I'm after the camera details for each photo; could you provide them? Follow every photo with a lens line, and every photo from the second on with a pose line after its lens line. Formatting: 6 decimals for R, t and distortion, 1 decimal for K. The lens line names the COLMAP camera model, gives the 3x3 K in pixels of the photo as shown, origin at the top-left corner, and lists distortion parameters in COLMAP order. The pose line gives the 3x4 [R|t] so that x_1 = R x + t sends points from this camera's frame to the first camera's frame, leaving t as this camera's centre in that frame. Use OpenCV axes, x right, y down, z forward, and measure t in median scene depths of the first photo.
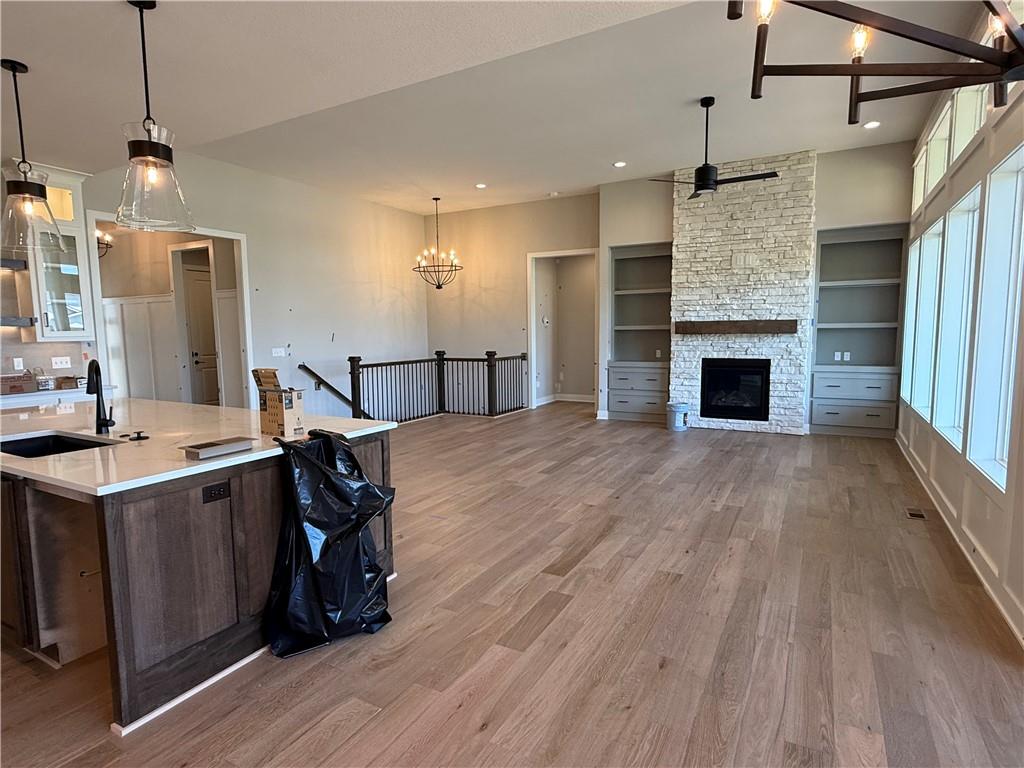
lens RADIAL K [[559.9, 0, 513.8], [0, 559.9, 387.4], [0, 0, 1]] dist [-0.000487, 0.001233]
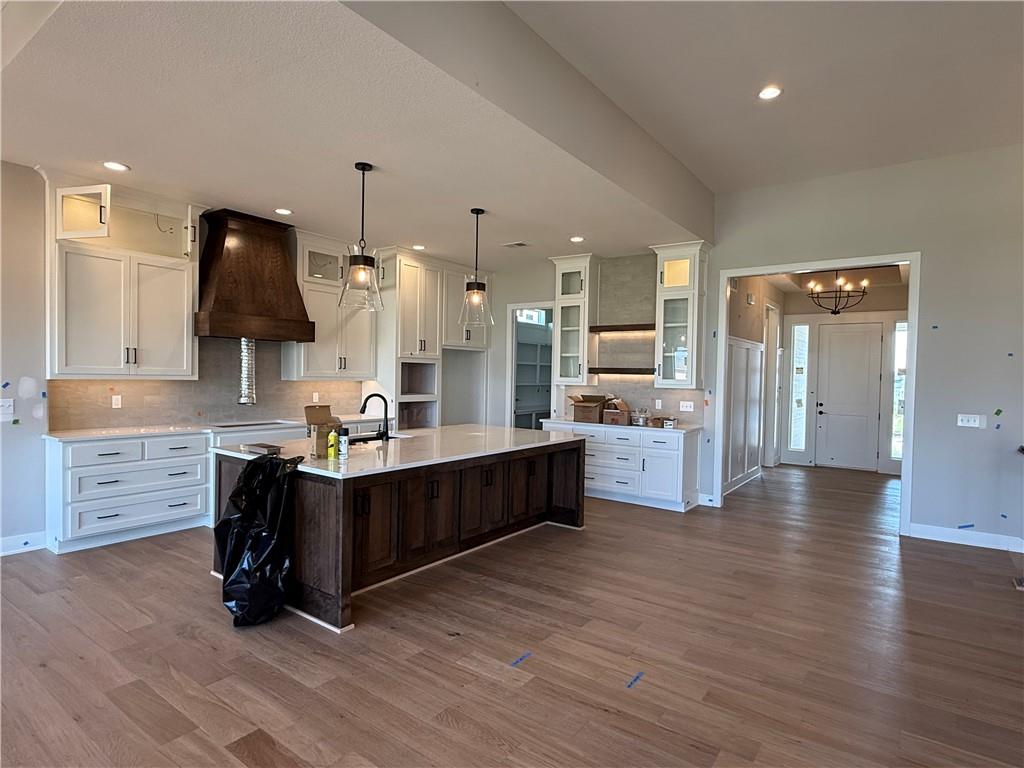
lens RADIAL K [[559.9, 0, 508.8], [0, 559.9, 387.4], [0, 0, 1]] dist [-0.000487, 0.001233]
pose [[-0.131180, 0.030799, -0.990880, 0.432887], [-0.121095, 0.991535, 0.046850, -0.101438], [0.983935, 0.126137, -0.126340, 0.846823]]
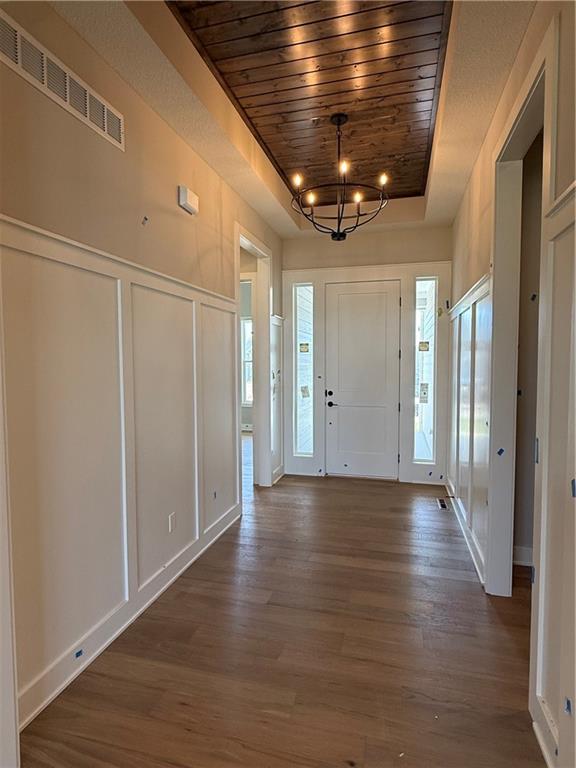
lens RADIAL K [[419.9, 0, 291.2], [0, 419.9, 386.2], [0, 0, 1]] dist [-0.000487, 0.001233]
pose [[0.250430, 0.063868, -0.966026, -0.552805], [-0.098031, 0.994366, 0.040329, -0.131923], [0.963159, 0.084601, 0.255280, 1.273243]]
